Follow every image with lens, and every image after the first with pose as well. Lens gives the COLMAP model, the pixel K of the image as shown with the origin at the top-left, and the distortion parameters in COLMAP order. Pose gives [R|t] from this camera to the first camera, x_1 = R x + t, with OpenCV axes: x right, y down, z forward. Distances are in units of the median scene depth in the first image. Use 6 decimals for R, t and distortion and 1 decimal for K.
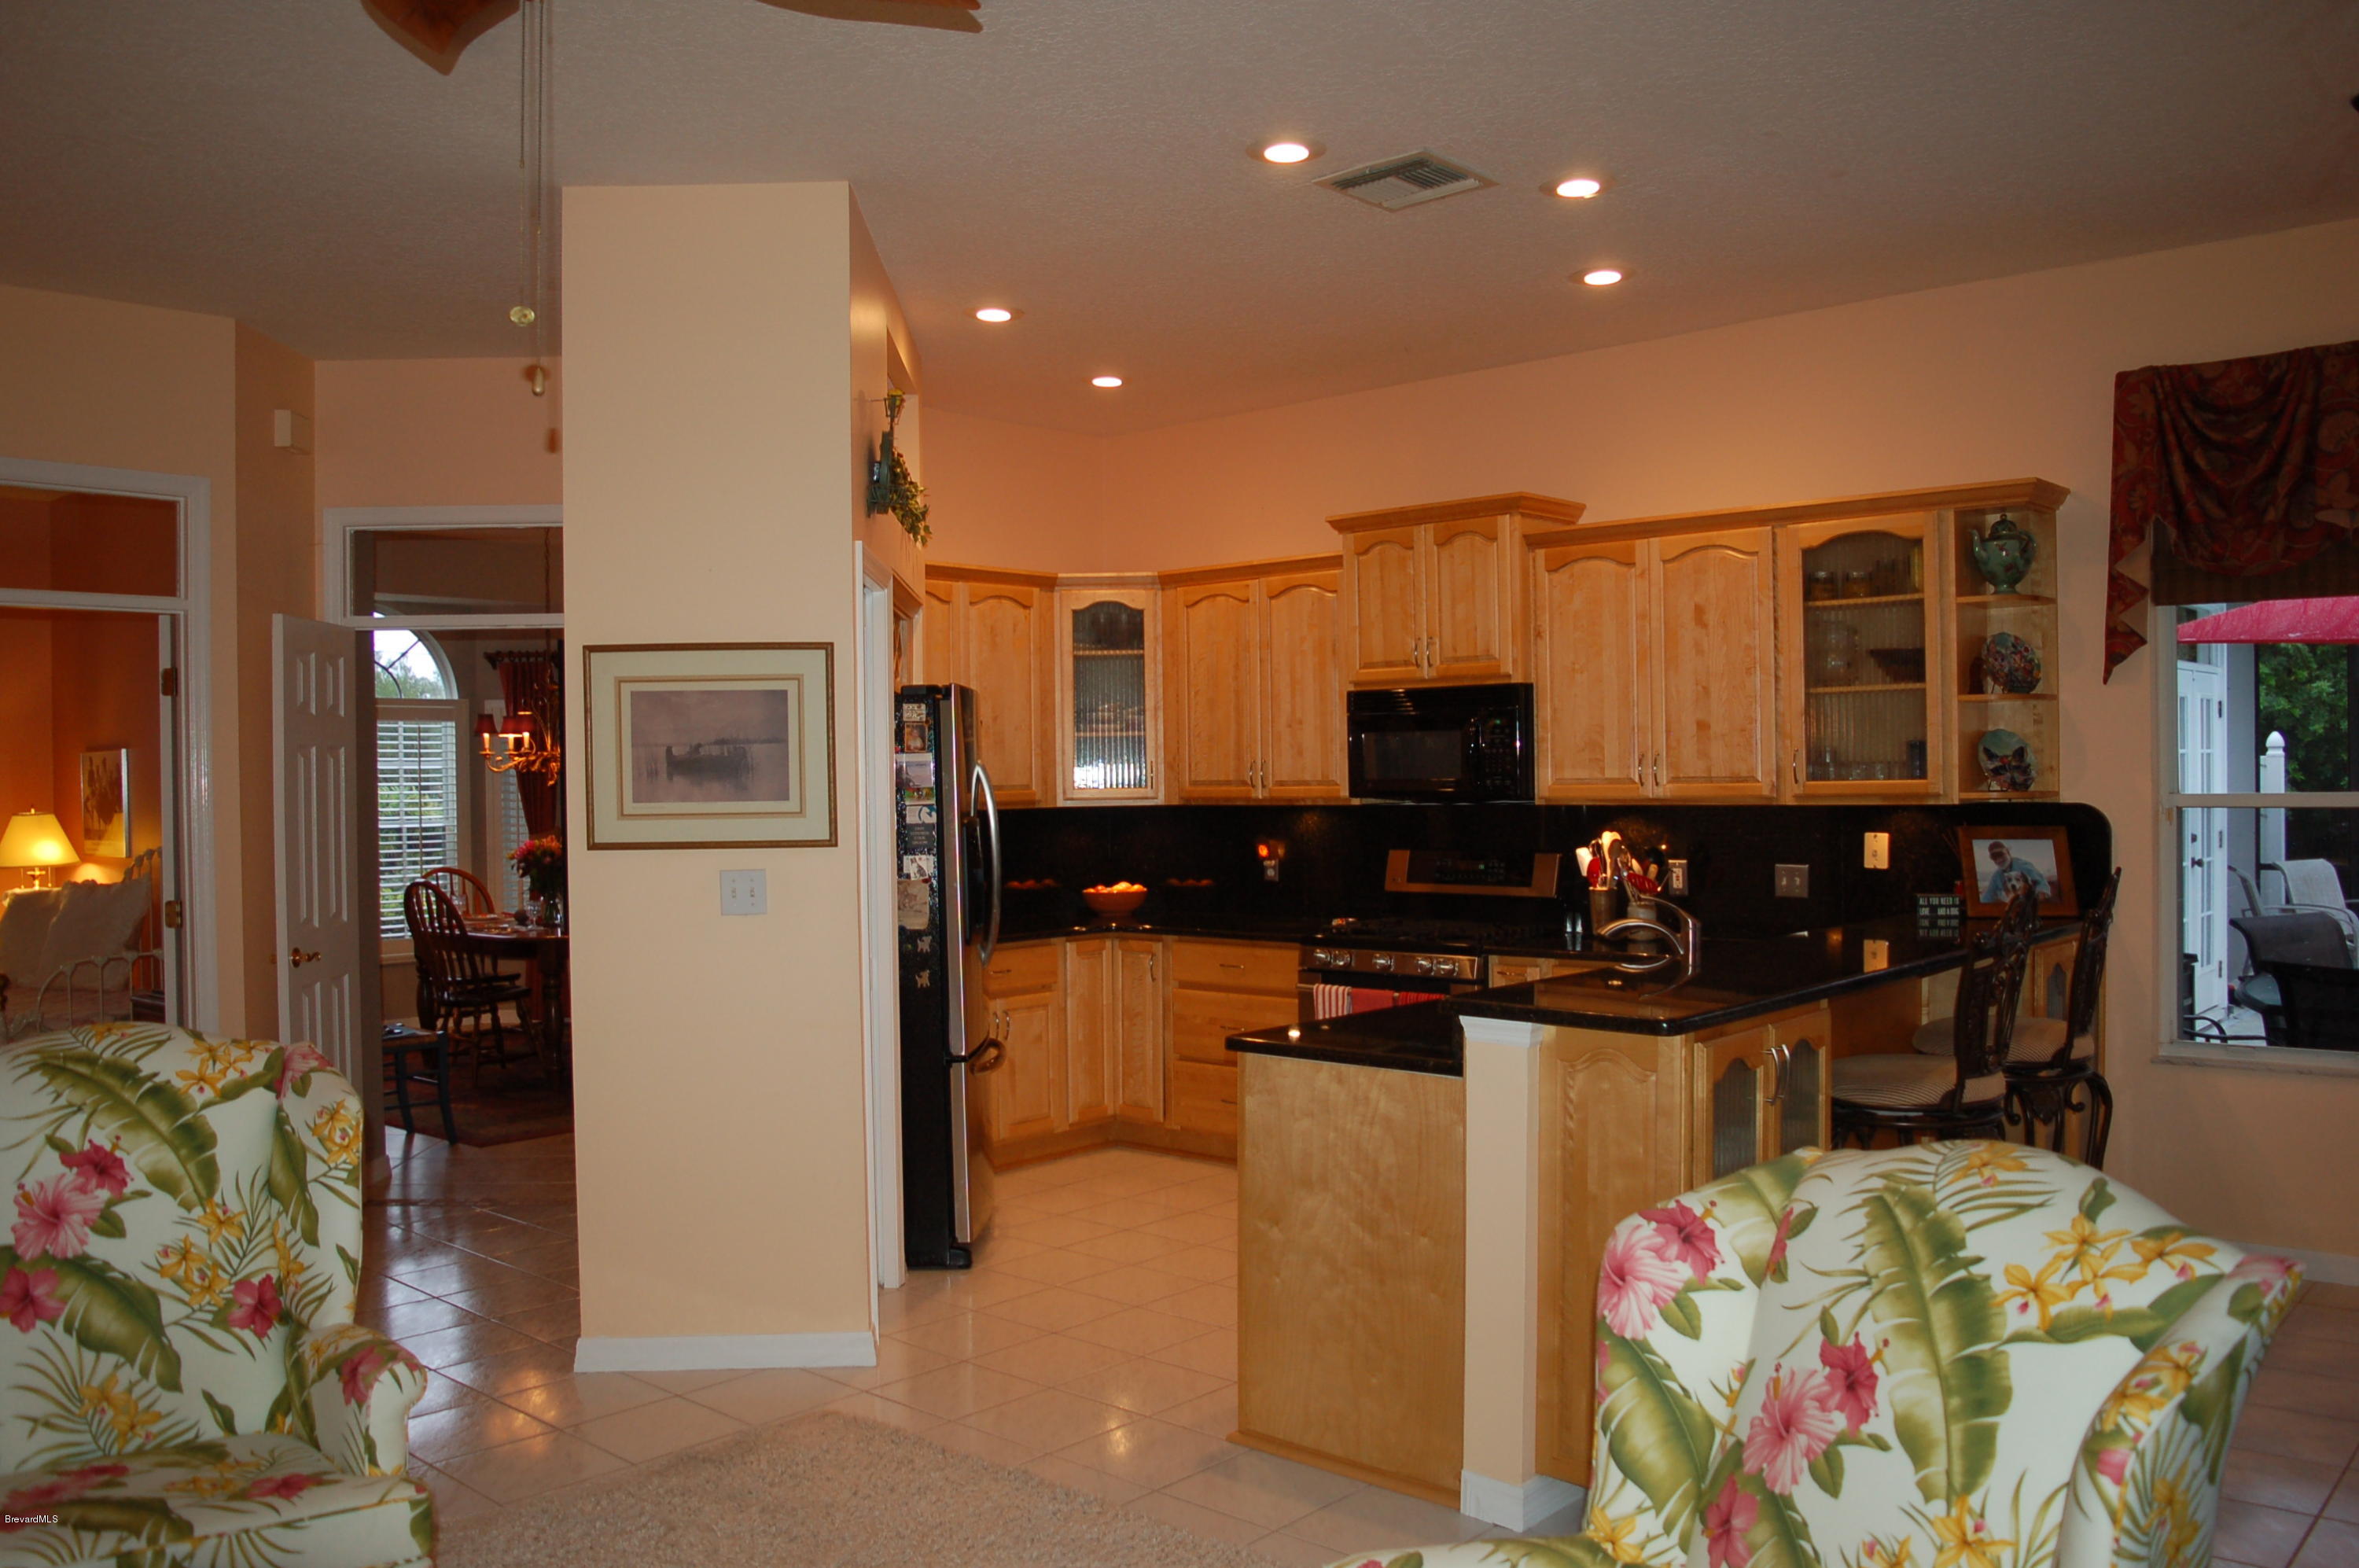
lens RADIAL K [[1853.5, 0, 1179.5], [0, 1853.5, 784.0], [0, 0, 1]] dist [-0.094065, 0.016342]
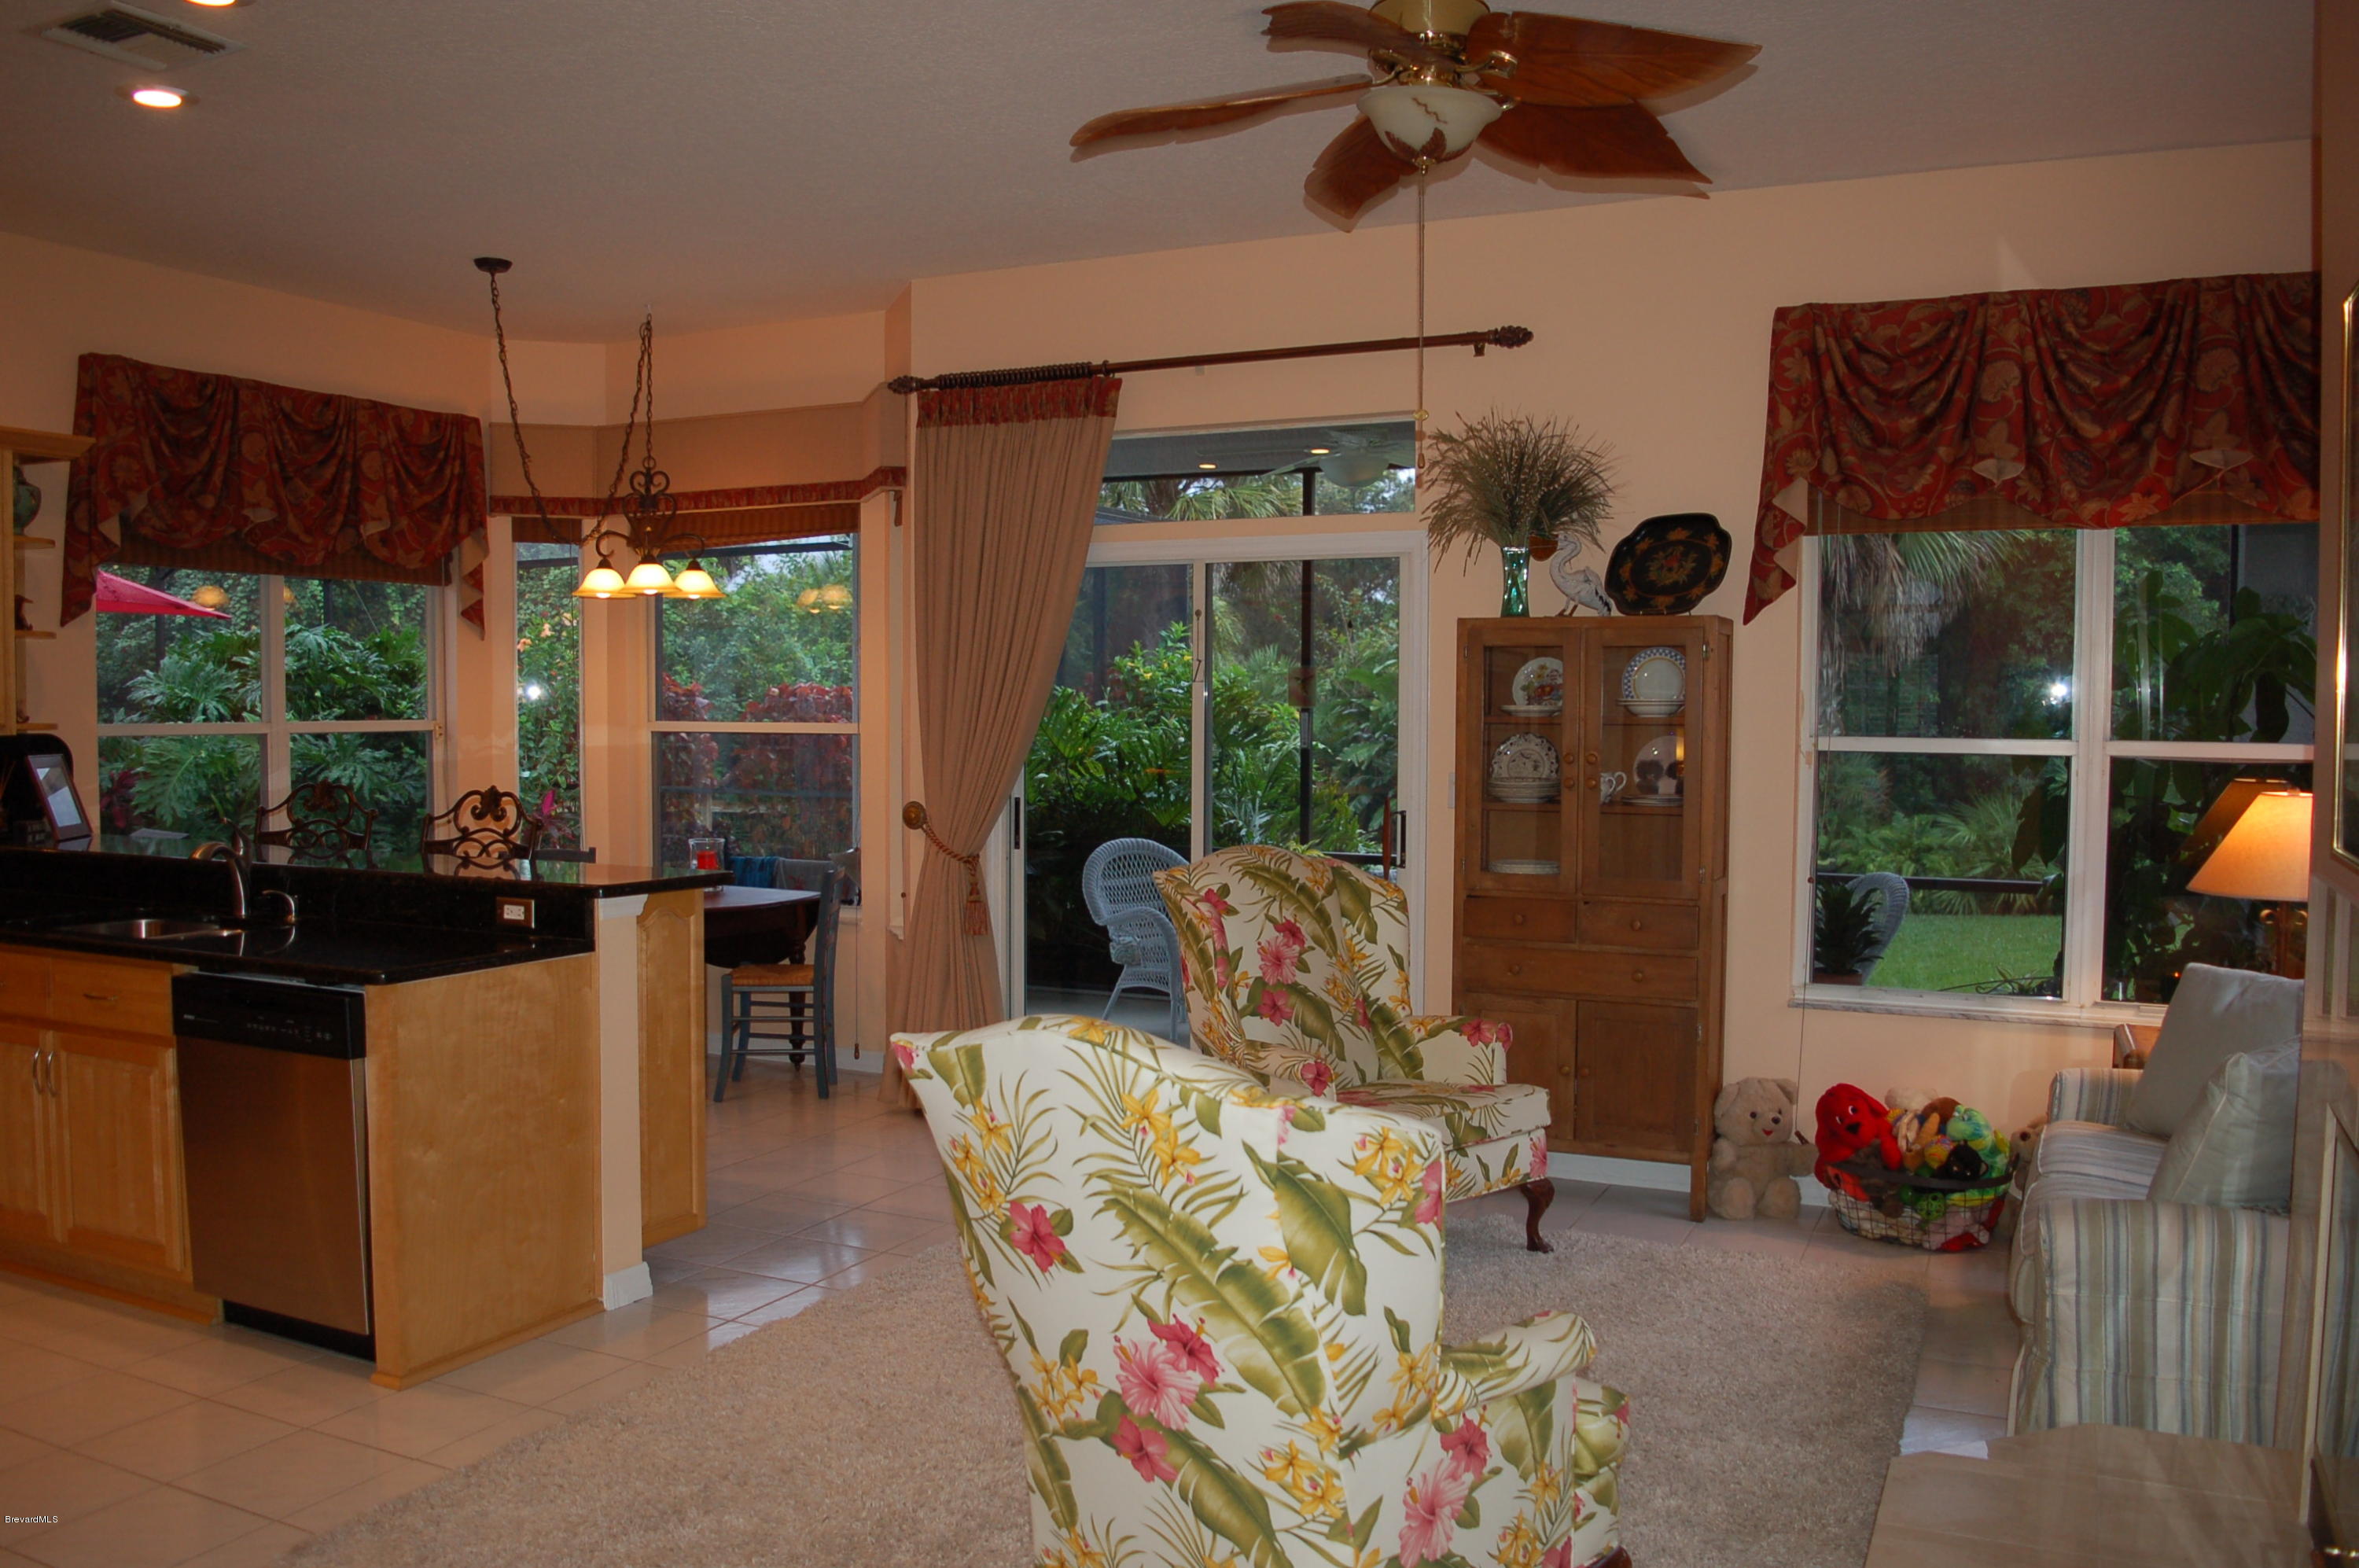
lens RADIAL K [[1853.5, 0, 1179.5], [0, 1853.5, 784.0], [0, 0, 1]] dist [-0.094065, 0.016342]
pose [[-0.279303, -0.029811, 0.959740, -0.742053], [0.003650, 0.999478, 0.032107, 0.007979], [-0.960196, 0.012470, -0.279048, 0.653910]]
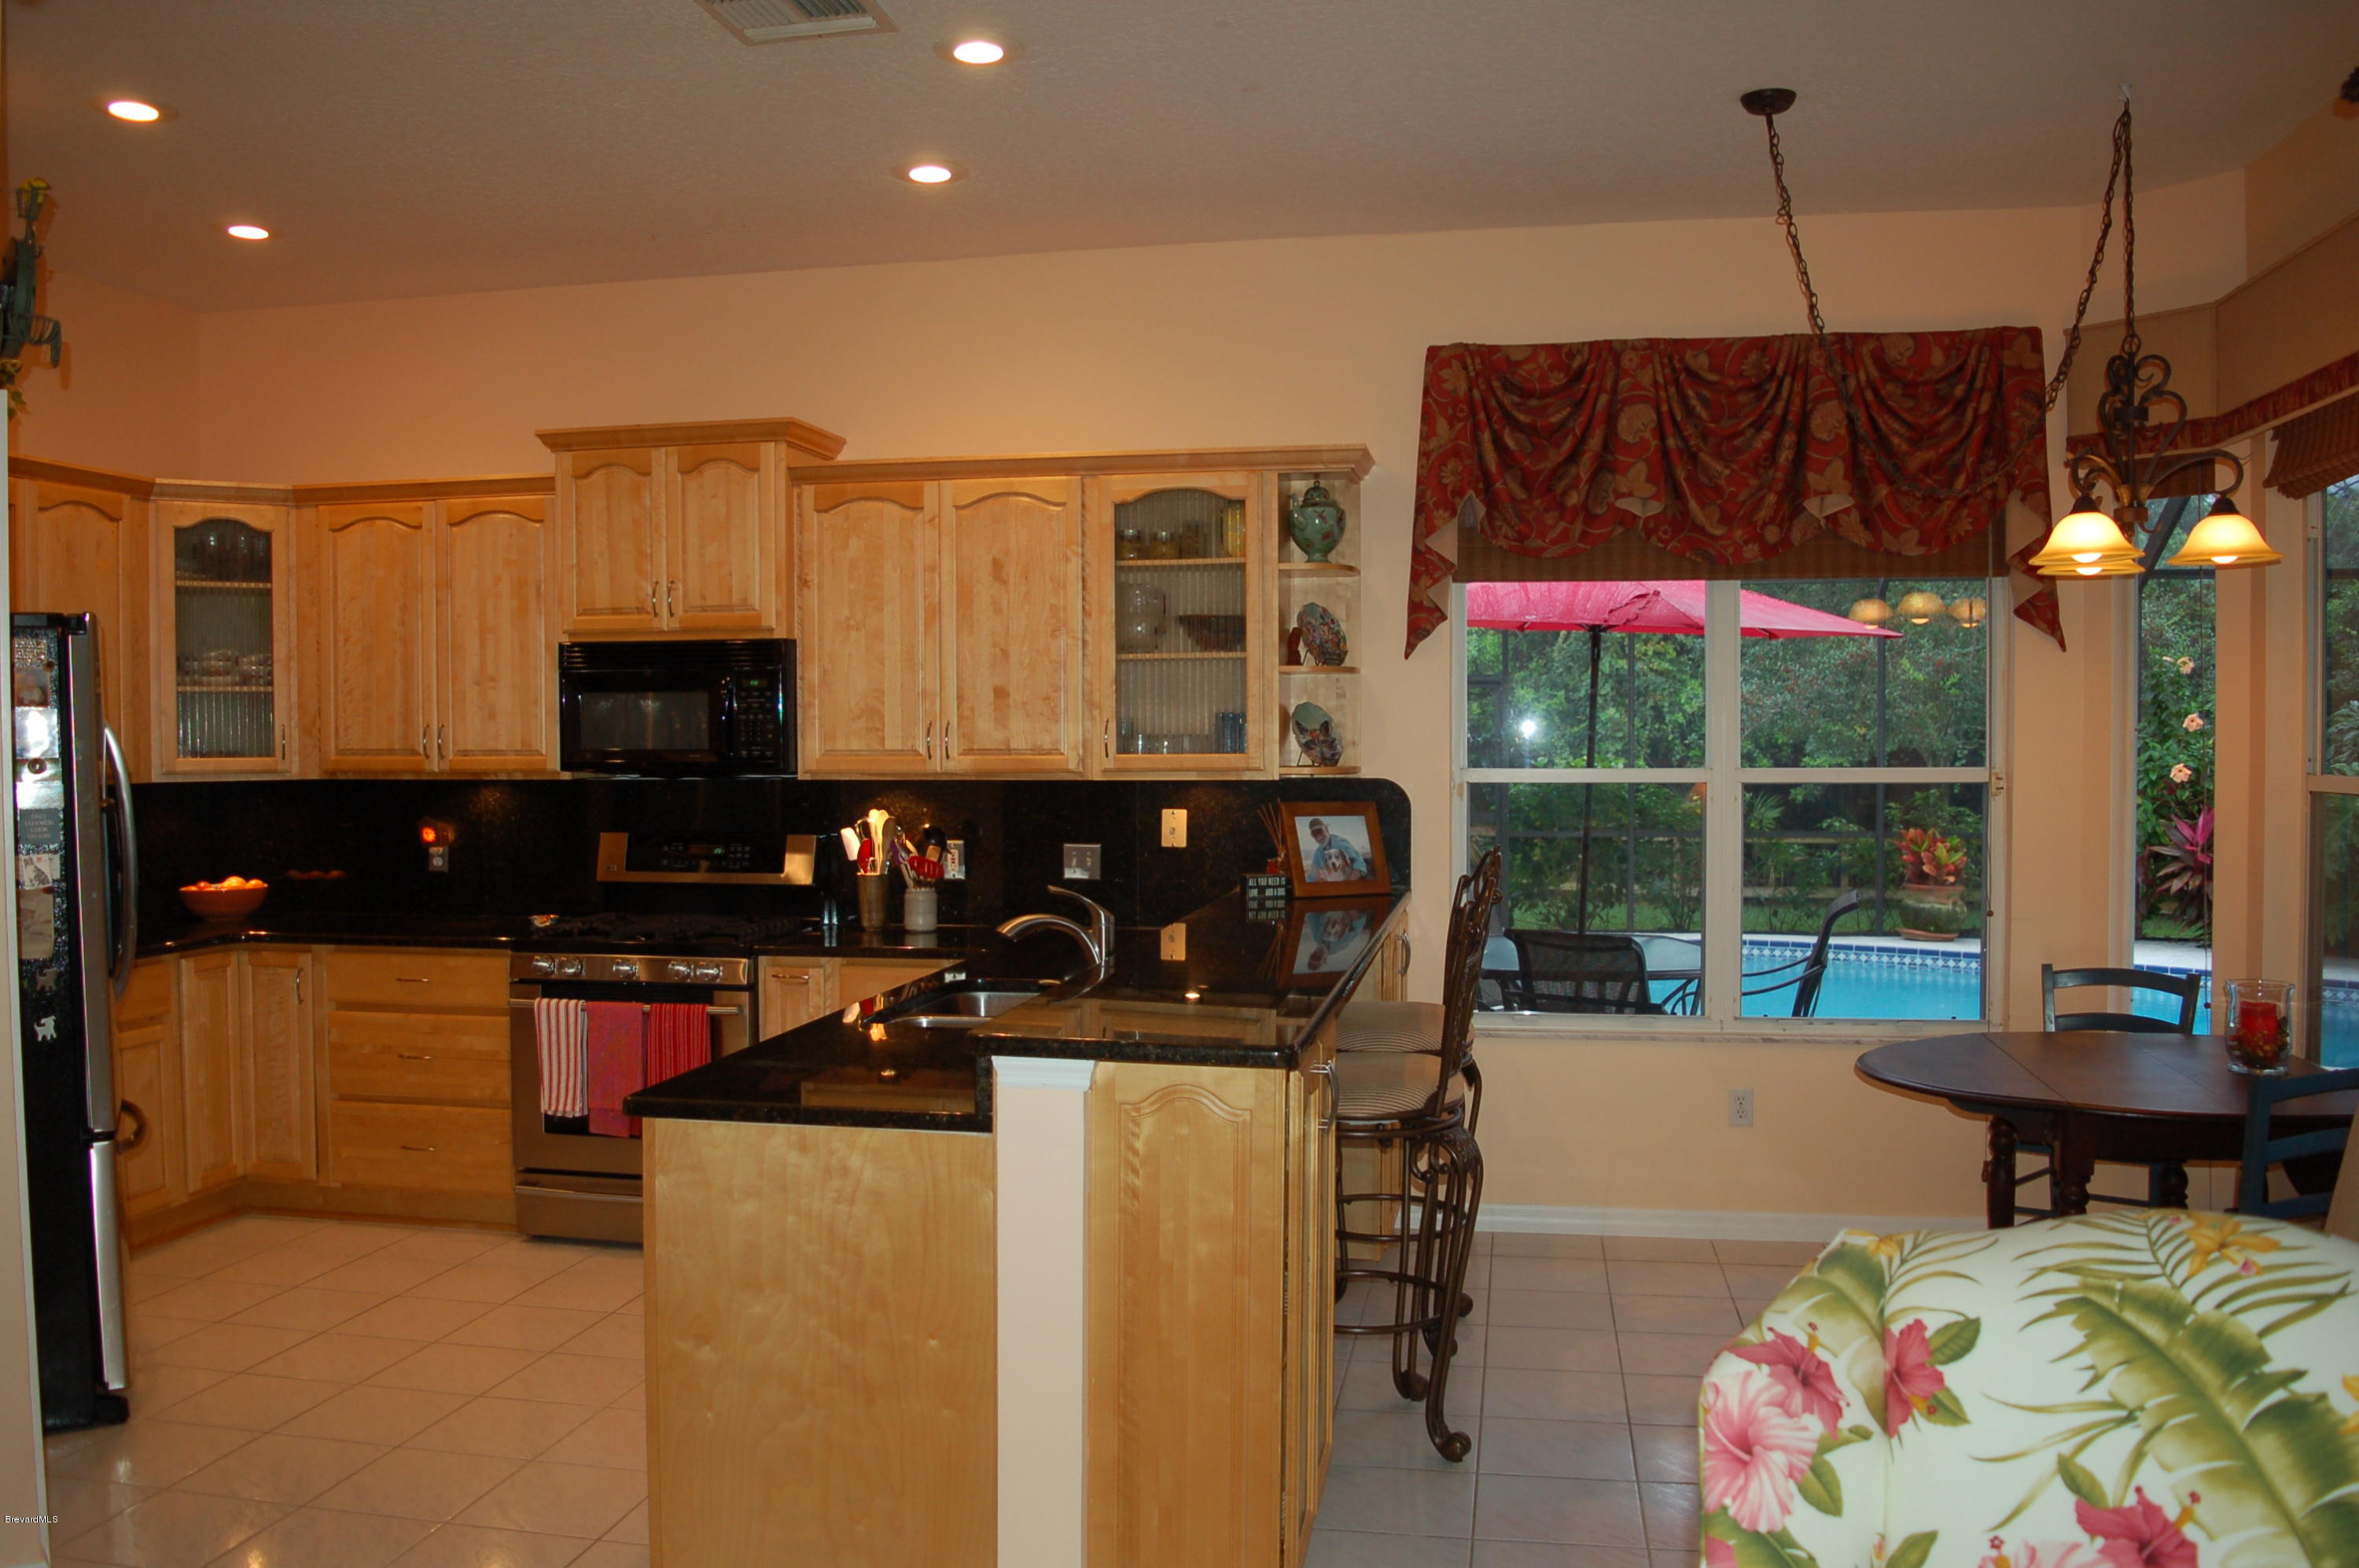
lens RADIAL K [[1853.5, 0, 1179.5], [0, 1853.5, 784.0], [0, 0, 1]] dist [-0.094065, 0.016342]
pose [[0.855674, -0.002702, 0.517509, -0.121341], [-0.005963, 0.999869, 0.015079, -0.000989], [-0.517481, -0.015988, 0.855545, 0.192516]]
